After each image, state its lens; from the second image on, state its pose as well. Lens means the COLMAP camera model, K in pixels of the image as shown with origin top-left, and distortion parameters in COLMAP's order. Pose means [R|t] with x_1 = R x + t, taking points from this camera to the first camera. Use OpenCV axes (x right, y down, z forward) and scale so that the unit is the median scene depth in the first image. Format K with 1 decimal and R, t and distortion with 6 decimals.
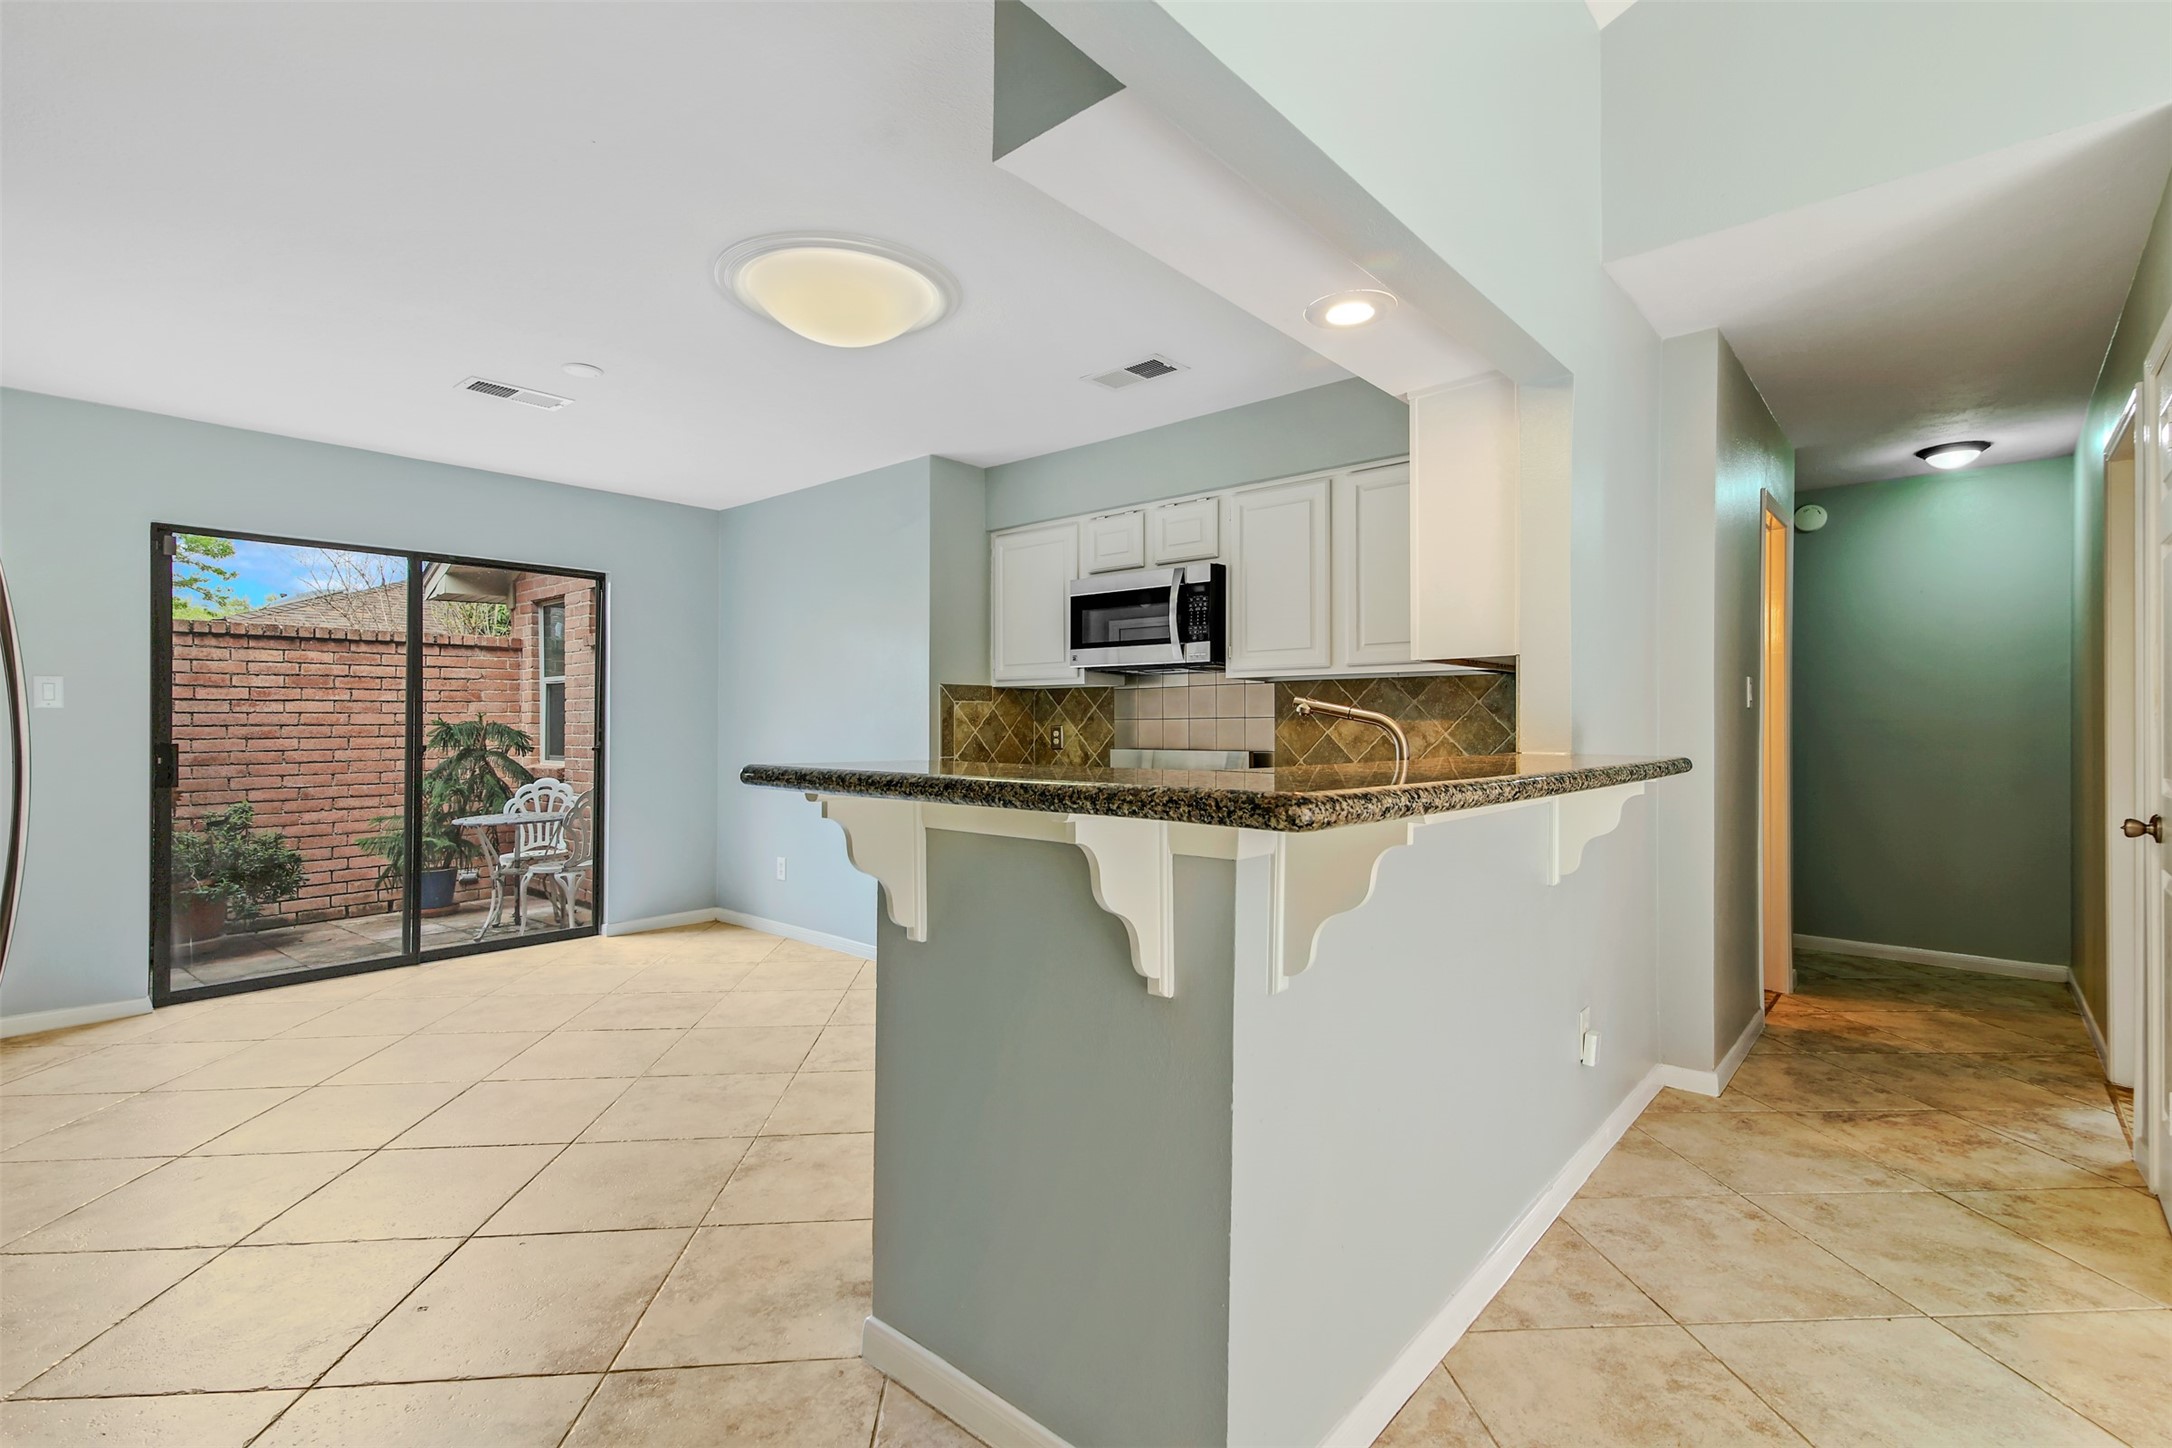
lens RADIAL K [[994.6, 0, 1098.7], [0, 994.6, 711.5], [0, 0, 1]] dist [0.033400, -0.006636]
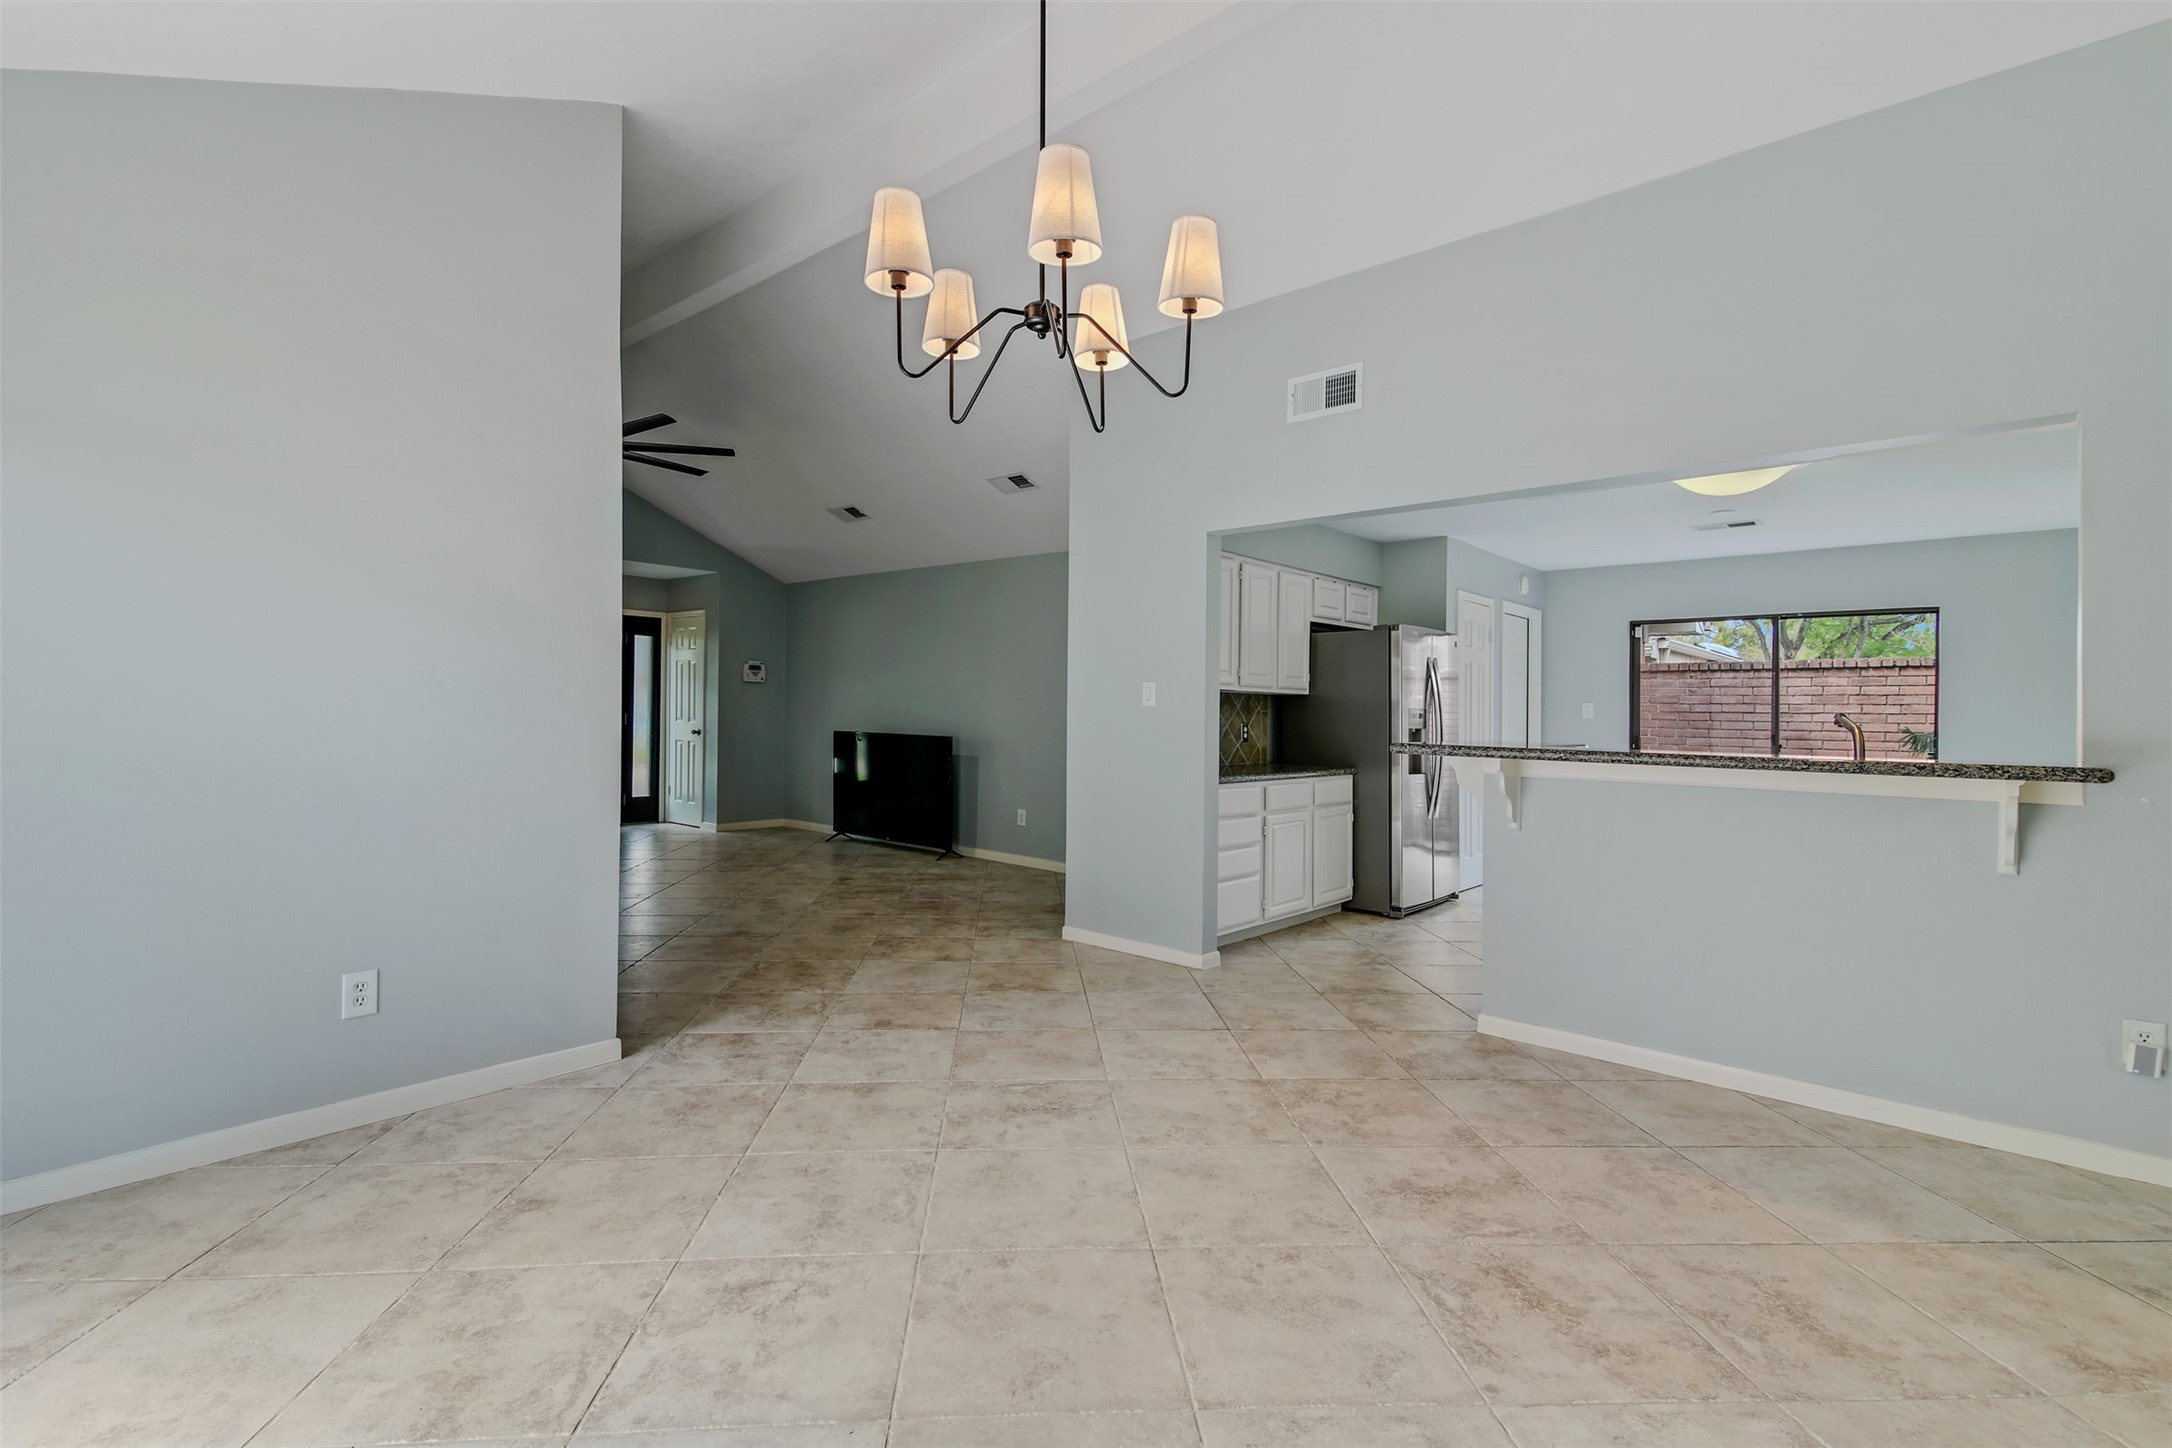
lens RADIAL K [[968.8, 0, 1047.2], [0, 968.8, 701.3], [0, 0, 1]] dist [0.015819, -0.001130]
pose [[-0.035553, -0.015144, -0.999253, 0.607928], [-0.007834, 0.999859, -0.014874, 0.001158], [0.999337, 0.007299, -0.035667, -0.025211]]
